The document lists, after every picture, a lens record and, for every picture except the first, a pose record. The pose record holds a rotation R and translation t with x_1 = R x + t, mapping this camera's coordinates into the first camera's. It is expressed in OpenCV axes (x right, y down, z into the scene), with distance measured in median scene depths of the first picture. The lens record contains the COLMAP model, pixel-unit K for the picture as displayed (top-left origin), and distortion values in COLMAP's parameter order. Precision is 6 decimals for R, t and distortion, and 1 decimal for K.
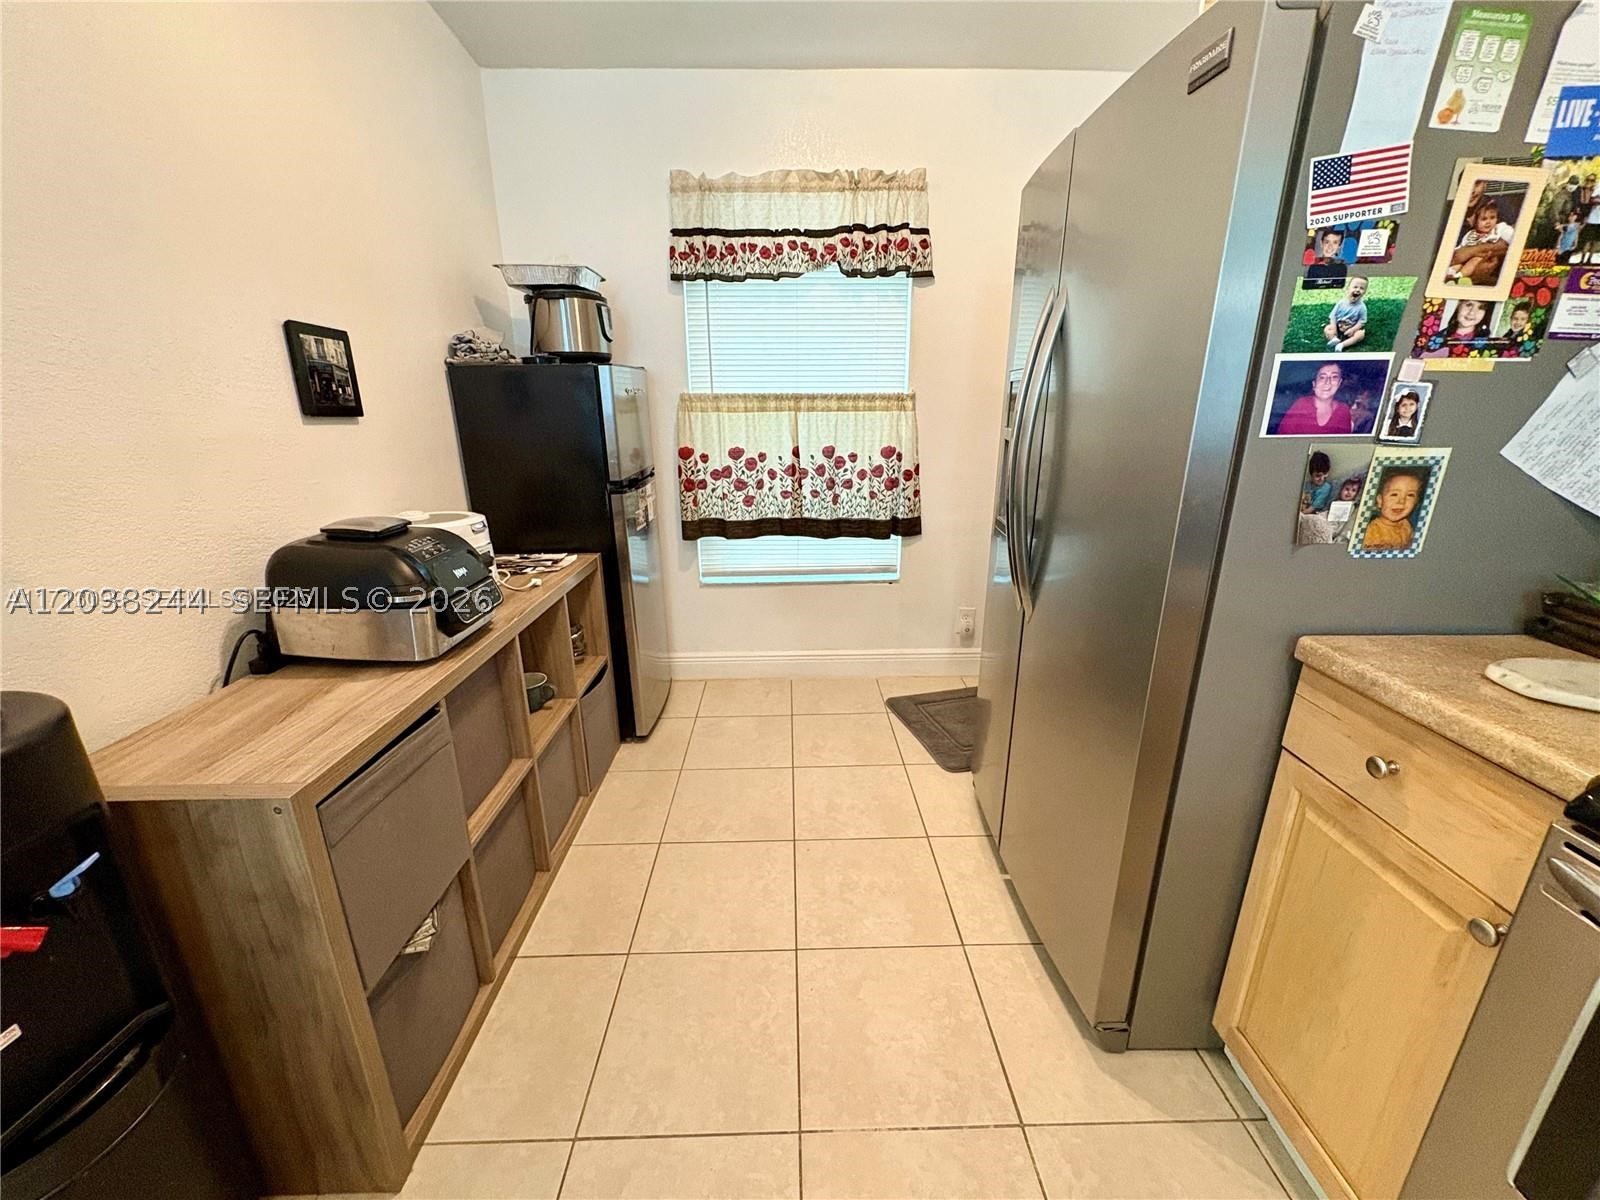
lens RADIAL K [[641.3, 0, 805.4], [0, 641.3, 599.6], [0, 0, 1]] dist [0.004397, -0.000456]
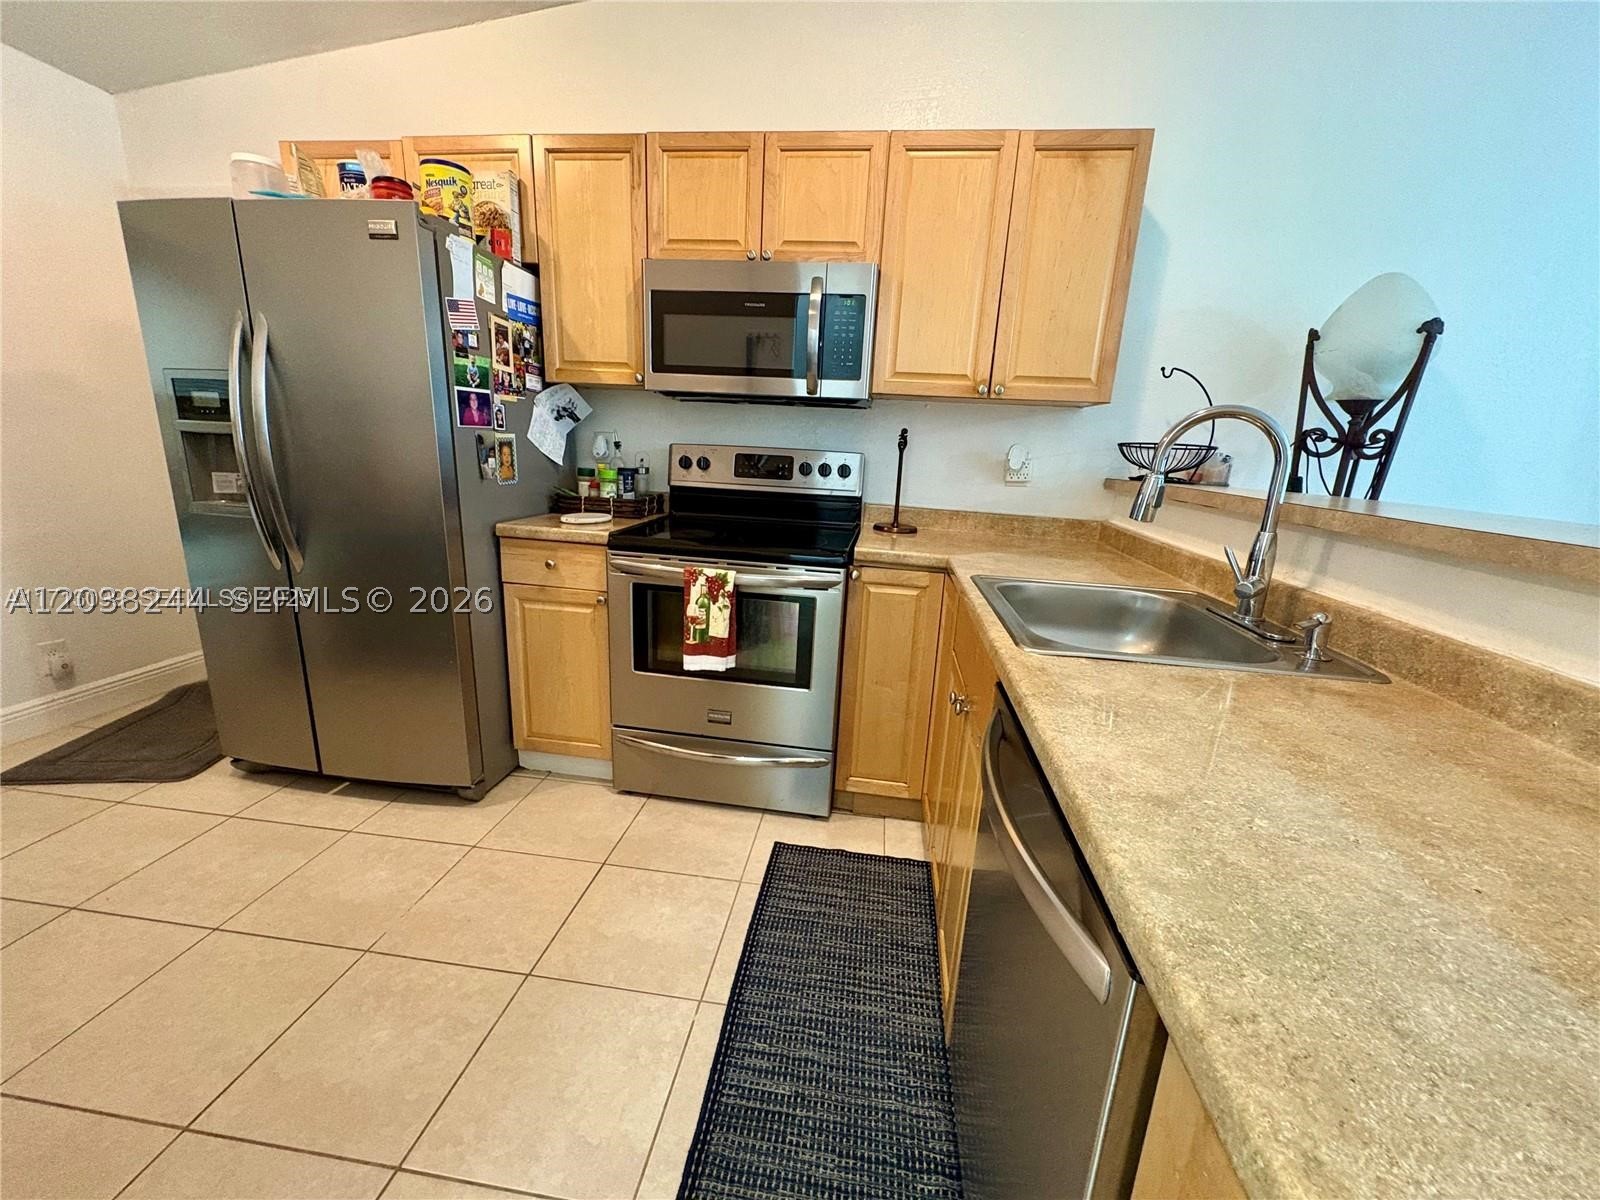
lens RADIAL K [[641.3, 0, 795.7], [0, 641.3, 600.8], [0, 0, 1]] dist [0.004397, -0.000456]
pose [[0.156158, -0.230260, 0.960518, -1.268023], [0.253835, 0.949143, 0.186266, 0.171188], [-0.954559, 0.214726, 0.206665, -0.334162]]
